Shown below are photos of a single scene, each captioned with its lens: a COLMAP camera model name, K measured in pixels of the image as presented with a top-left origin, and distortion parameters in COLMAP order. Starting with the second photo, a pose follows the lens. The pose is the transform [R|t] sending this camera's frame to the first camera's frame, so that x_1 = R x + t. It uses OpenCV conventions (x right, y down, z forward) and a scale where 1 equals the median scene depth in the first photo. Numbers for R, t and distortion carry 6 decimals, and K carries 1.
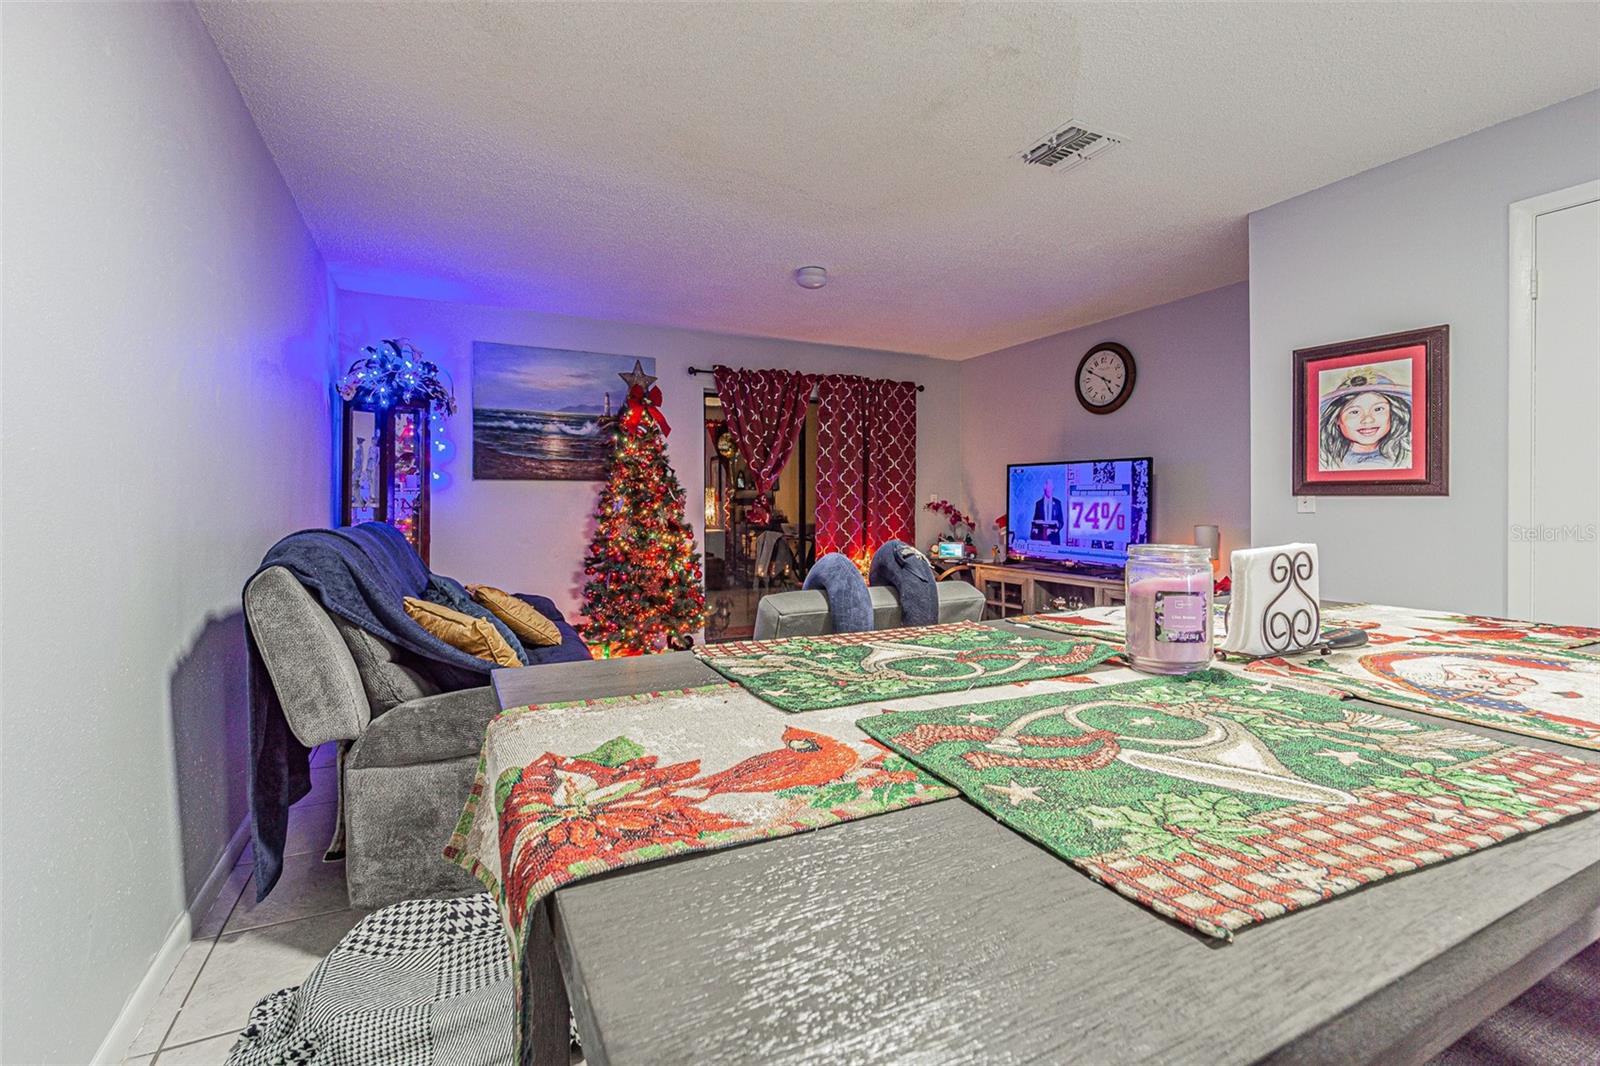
lens RADIAL K [[695.4, 0, 806.5], [0, 695.4, 499.9], [0, 0, 1]] dist [-0.001654, -0.000211]
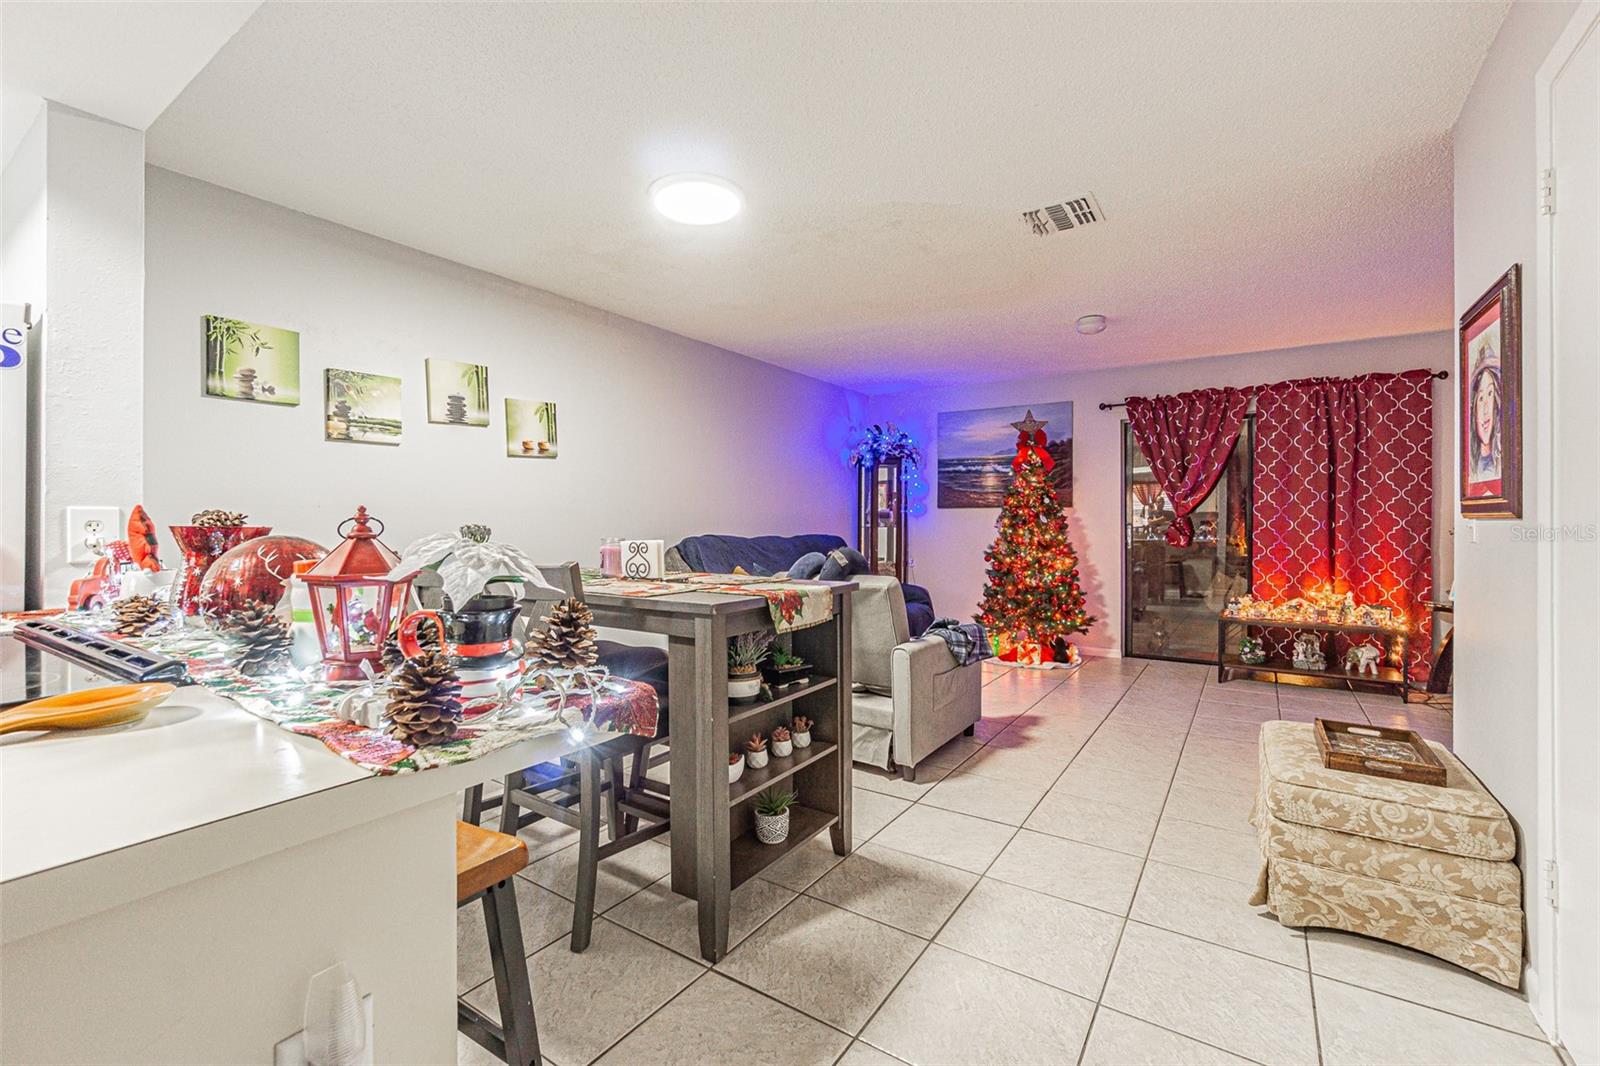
lens RADIAL K [[702.1, 0, 790.0], [0, 702.1, 522.2], [0, 0, 1]] dist [-0.061971, 0.026954]
pose [[0.475565, -0.000257, -0.879680, 0.627703], [0.000314, 1.000000, -0.000123, -0.000879], [0.879680, -0.000218, 0.475565, 0.036814]]
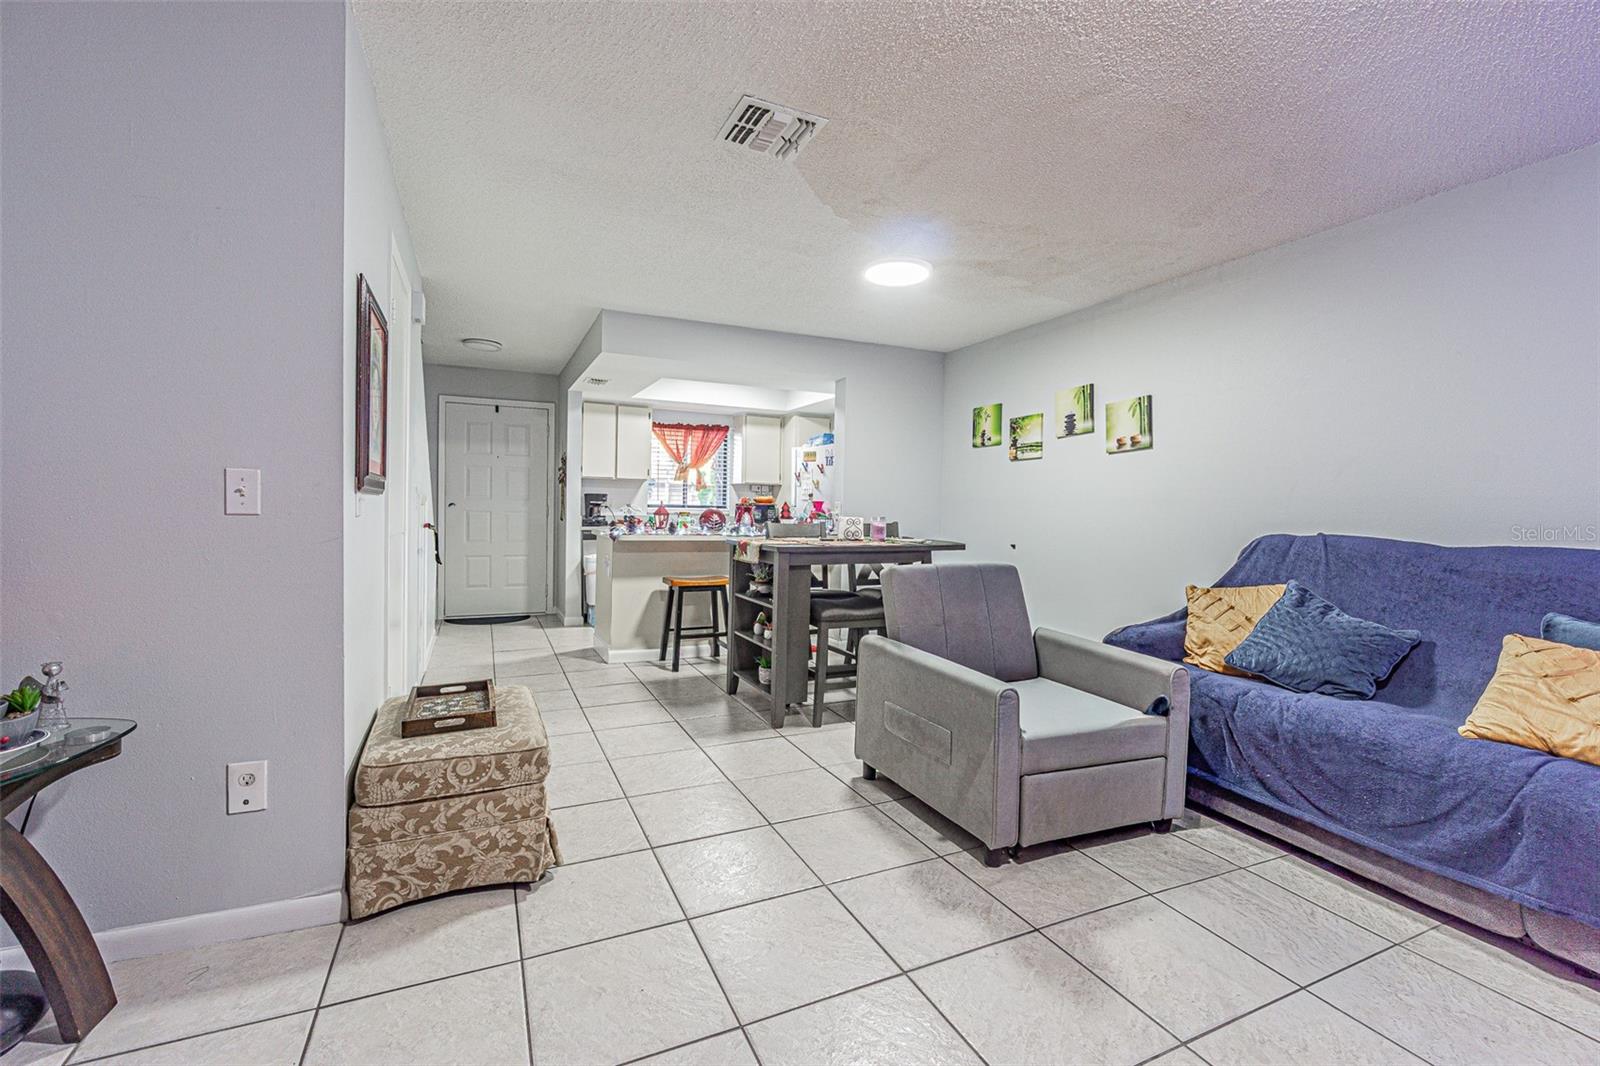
lens RADIAL K [[702.1, 0, 790.0], [0, 702.1, 522.2], [0, 0, 1]] dist [-0.061971, 0.026954]
pose [[-0.997041, -0.012670, 0.075825, 0.138786], [-0.011144, 0.999728, 0.020509, 0.000080], [-0.076064, 0.019603, -0.996910, 1.056385]]
